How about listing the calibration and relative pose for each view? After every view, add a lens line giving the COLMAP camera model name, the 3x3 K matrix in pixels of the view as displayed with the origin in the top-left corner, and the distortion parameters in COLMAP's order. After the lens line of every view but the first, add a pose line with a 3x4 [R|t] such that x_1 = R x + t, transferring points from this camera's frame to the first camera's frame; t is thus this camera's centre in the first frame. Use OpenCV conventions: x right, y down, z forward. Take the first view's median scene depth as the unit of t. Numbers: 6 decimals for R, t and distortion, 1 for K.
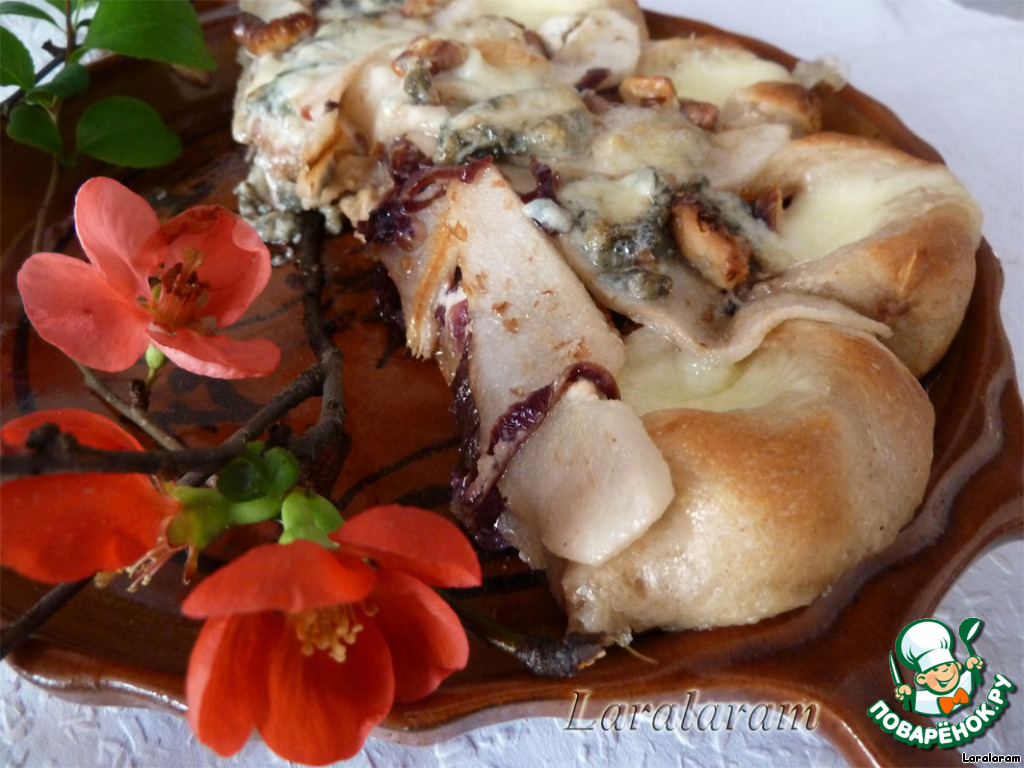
lens RADIAL K [[761.9, 0, 512.0], [0, 761.9, 384.0], [0, 0, 1]] dist [-0.005880, -0.007529]
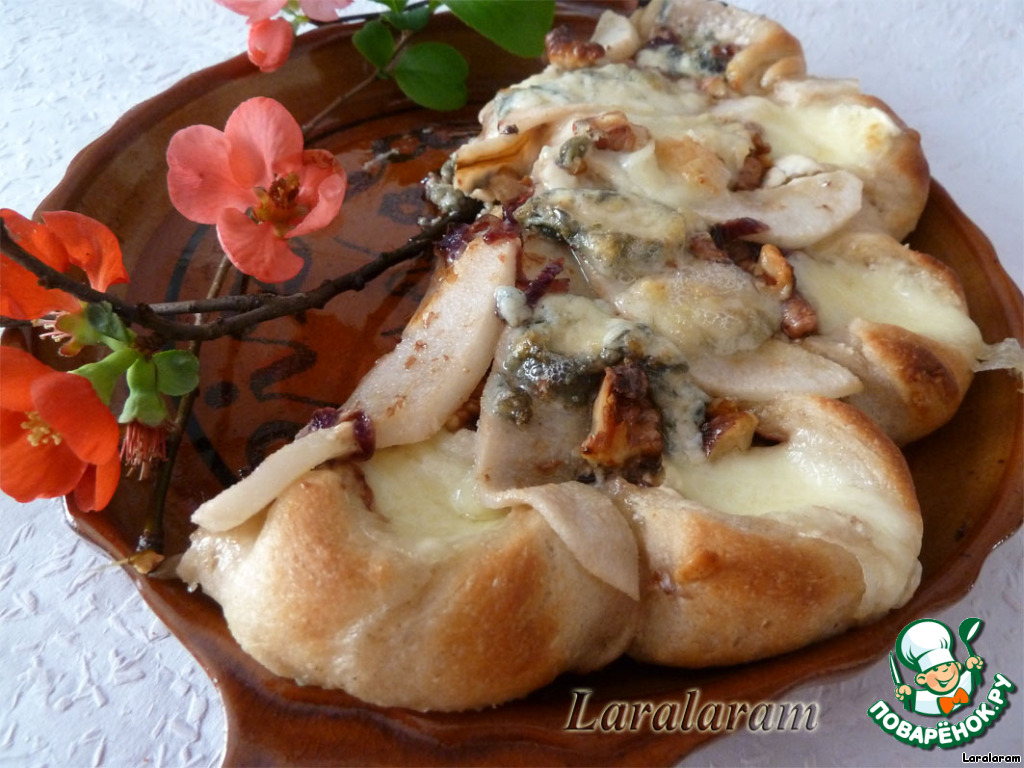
lens RADIAL K [[734.4, 0, 511.9], [0, 734.4, 398.3], [0, 0, 1]] dist [-0.004500, -0.000734]
pose [[0.684157, 0.602871, -0.410459, 0.512908], [-0.578004, 0.791405, 0.198971, -0.296088], [0.444793, 0.101120, 0.889907, 0.061869]]
